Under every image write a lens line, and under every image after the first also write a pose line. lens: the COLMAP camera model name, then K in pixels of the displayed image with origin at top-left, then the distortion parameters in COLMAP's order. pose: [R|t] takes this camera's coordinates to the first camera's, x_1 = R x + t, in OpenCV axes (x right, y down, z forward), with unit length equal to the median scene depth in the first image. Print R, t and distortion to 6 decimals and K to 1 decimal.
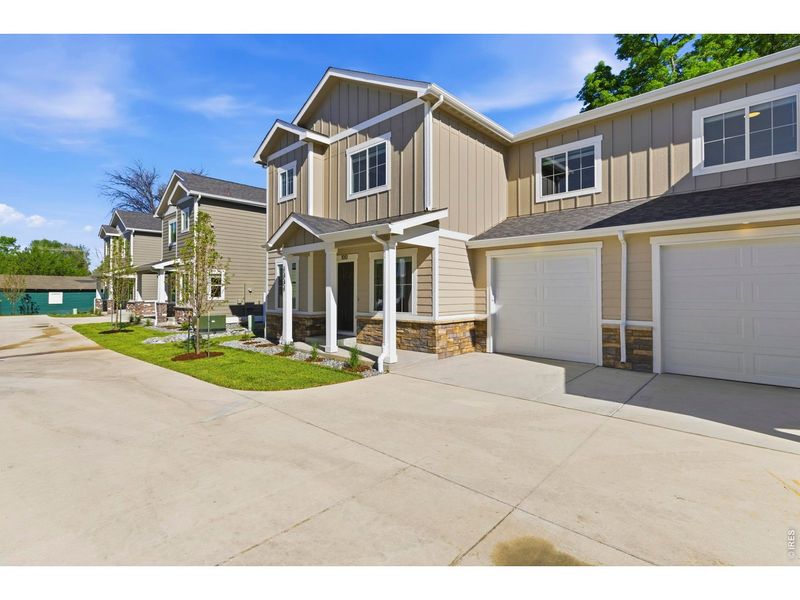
lens RADIAL K [[383.5, 0, 398.7], [0, 383.5, 295.4], [0, 0, 1]] dist [0.011333, -0.000293]
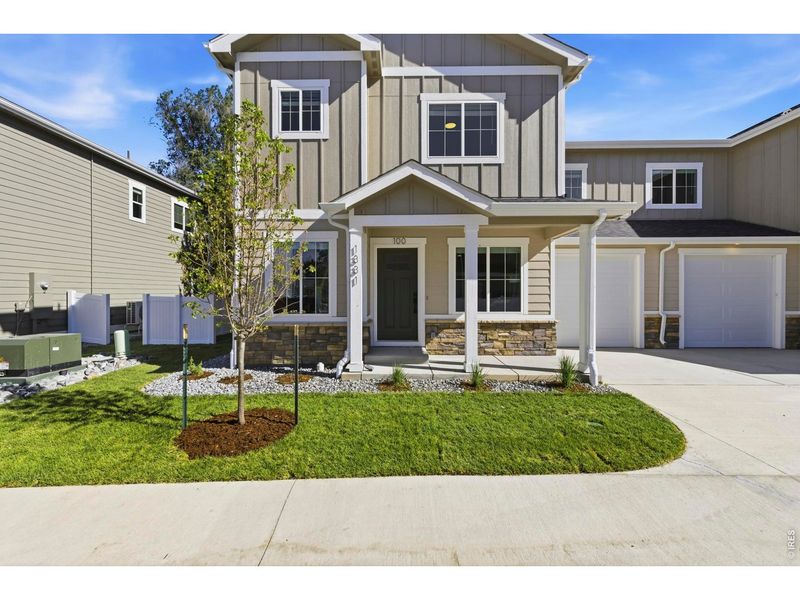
lens RADIAL K [[334.2, 0, 399.7], [0, 334.2, 296.2], [0, 0, 1]] dist [0.008993, -0.001574]
pose [[0.739187, -0.008494, 0.673446, -0.673114], [0.003567, 0.999956, 0.008698, 0.001831], [-0.673490, -0.004027, 0.739185, 0.617946]]
